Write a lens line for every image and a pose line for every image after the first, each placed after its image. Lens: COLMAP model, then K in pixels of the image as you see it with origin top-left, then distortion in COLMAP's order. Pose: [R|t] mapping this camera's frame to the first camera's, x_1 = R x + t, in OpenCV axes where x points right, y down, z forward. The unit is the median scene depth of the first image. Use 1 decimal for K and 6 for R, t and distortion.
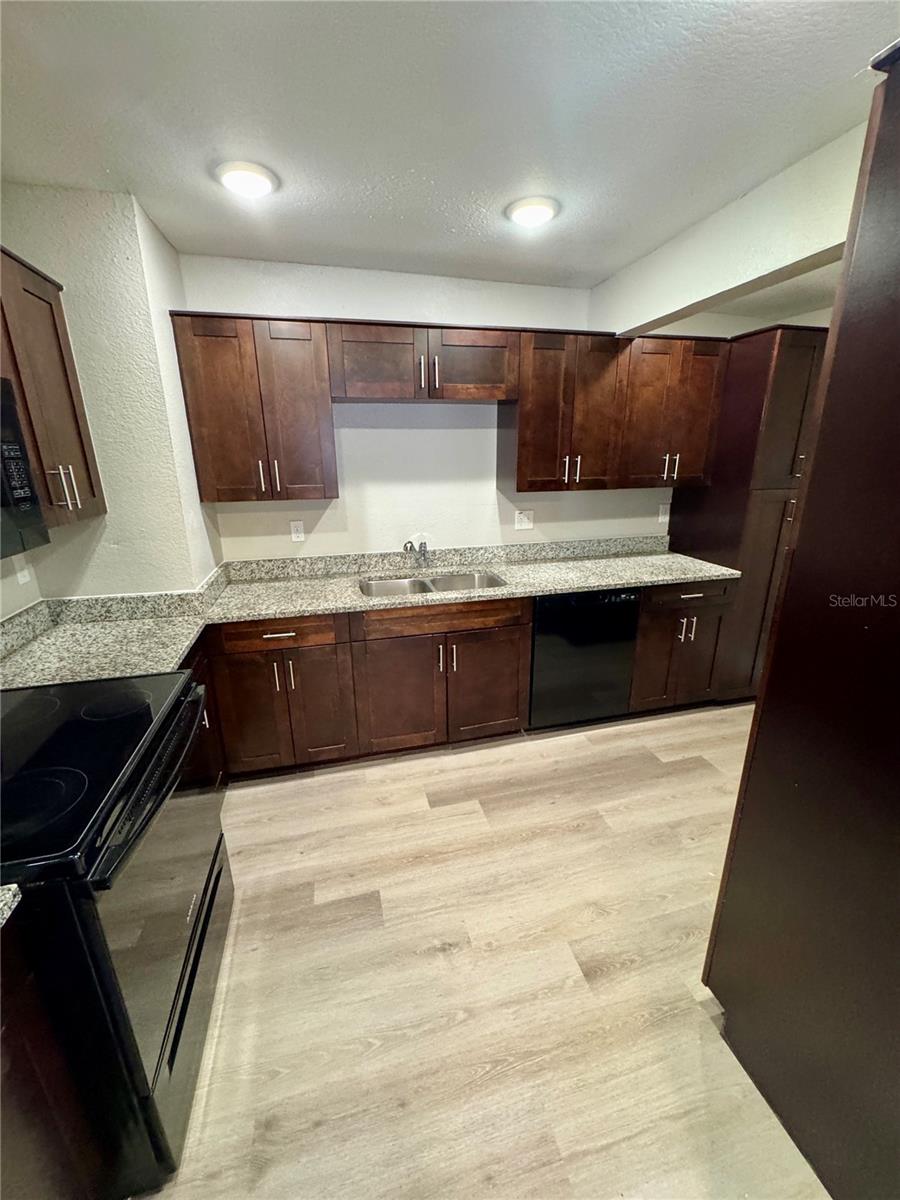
lens RADIAL K [[482.6, 0, 451.1], [0, 482.6, 599.9], [0, 0, 1]] dist [-0.002504, 0.000223]
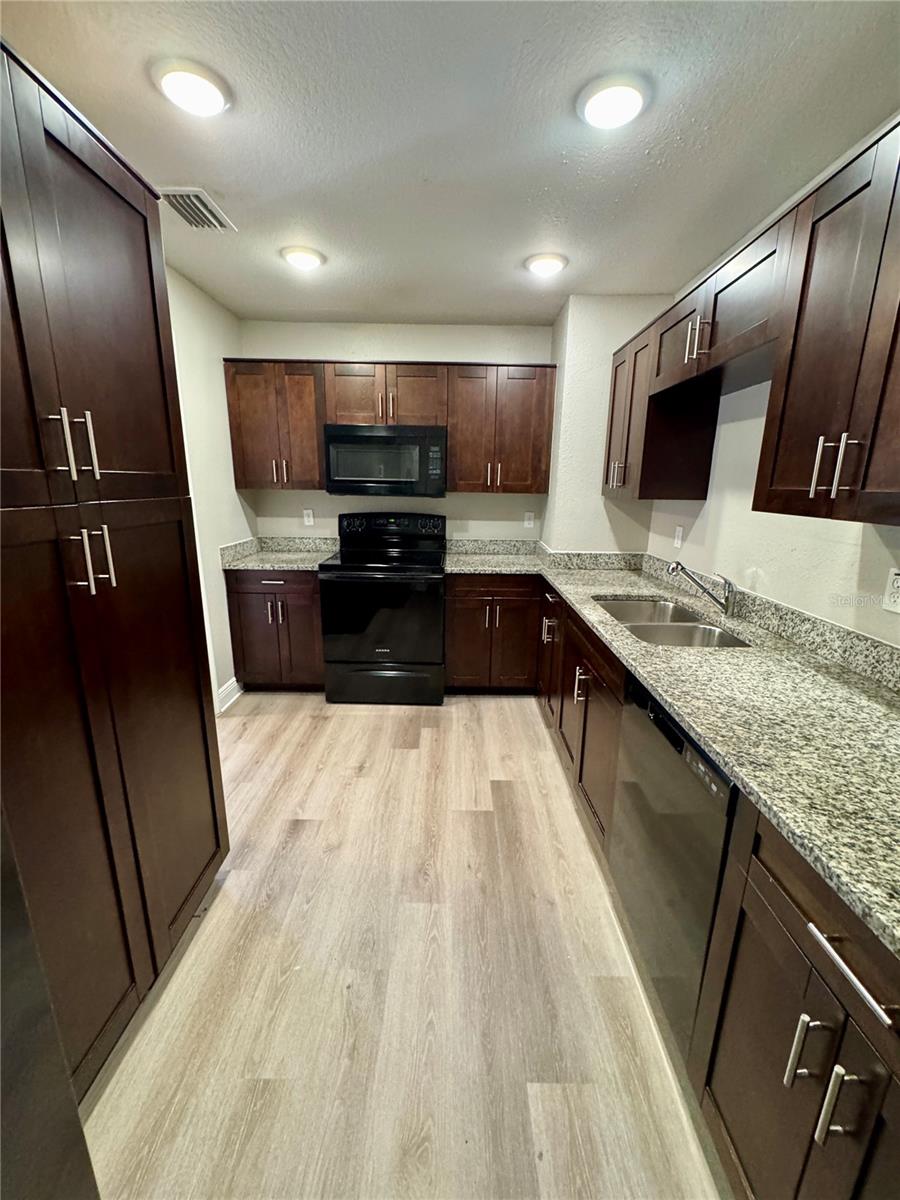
lens RADIAL K [[482.6, 0, 451.1], [0, 482.6, 599.9], [0, 0, 1]] dist [-0.002504, 0.000223]
pose [[-0.256519, 0.236670, -0.937115, 0.950212], [-0.296946, 0.903369, 0.309431, -0.250331], [0.919794, 0.357648, -0.161453, 1.019864]]
